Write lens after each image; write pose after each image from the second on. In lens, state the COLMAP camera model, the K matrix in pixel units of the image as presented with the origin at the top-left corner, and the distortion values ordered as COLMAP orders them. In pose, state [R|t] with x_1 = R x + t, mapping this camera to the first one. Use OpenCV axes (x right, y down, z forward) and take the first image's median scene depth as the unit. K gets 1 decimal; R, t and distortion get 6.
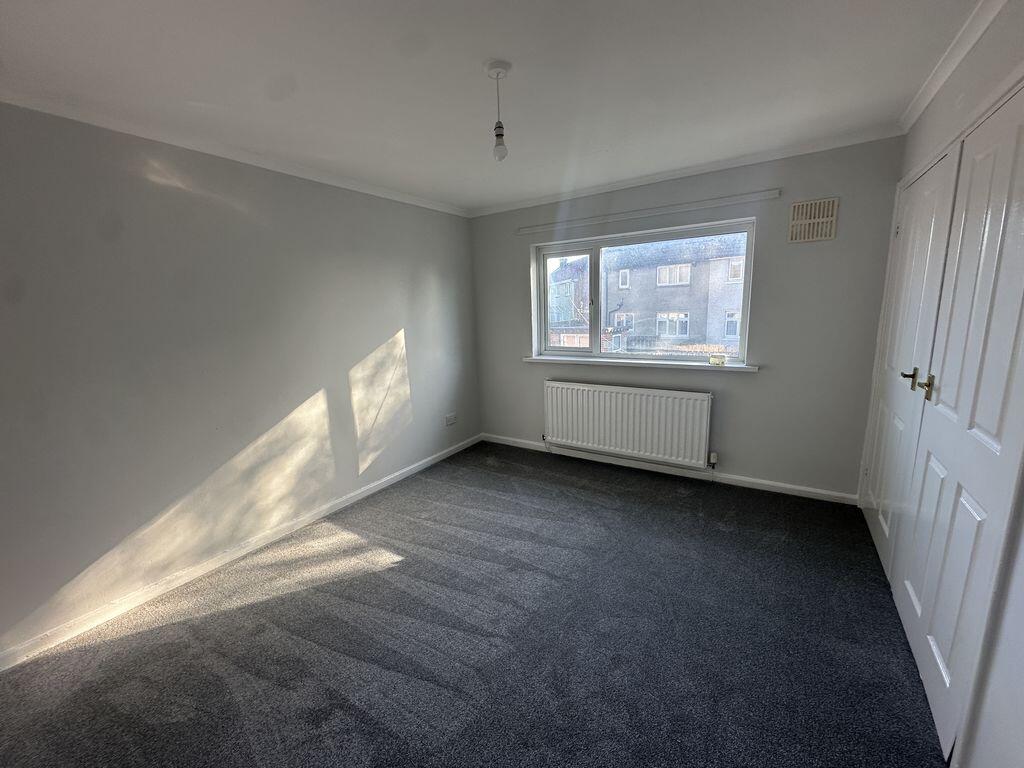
lens RADIAL K [[408.9, 0, 512.0], [0, 408.9, 384.0], [0, 0, 1]] dist [-0.003152, 0.000408]
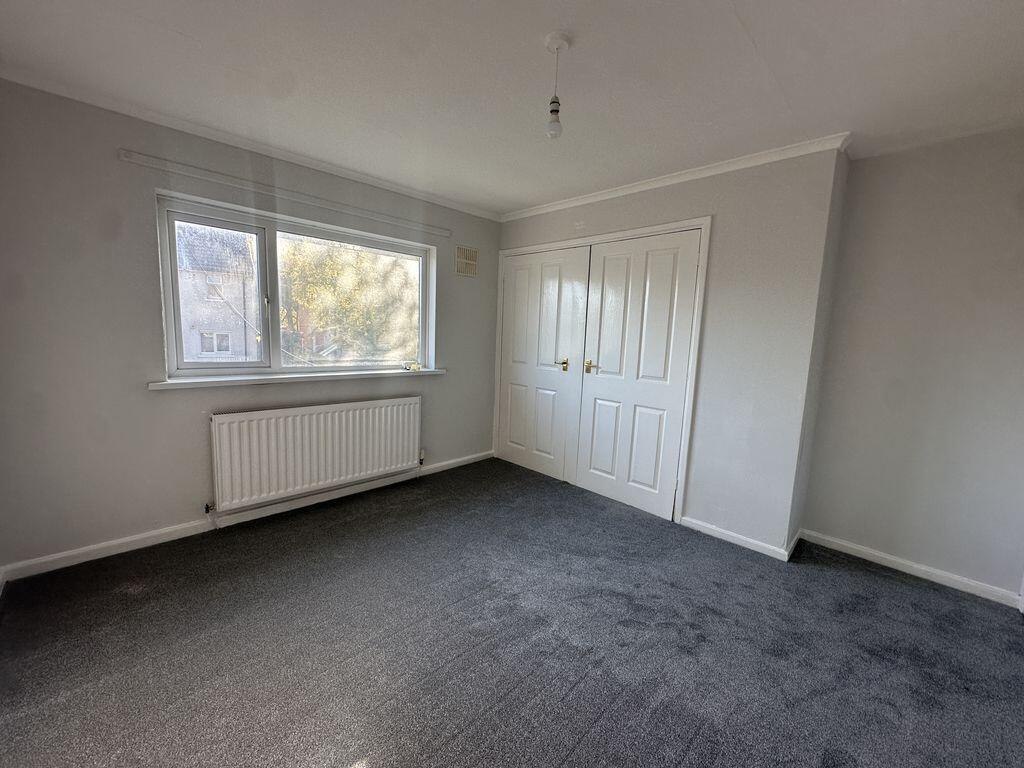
lens RADIAL K [[408.9, 0, 512.0], [0, 408.9, 384.0], [0, 0, 1]] dist [-0.003152, 0.000408]
pose [[0.212471, -0.075805, 0.974223, -0.468583], [0.136846, 0.989470, 0.047146, -0.023956], [-0.967538, 0.123301, 0.220607, 0.451465]]
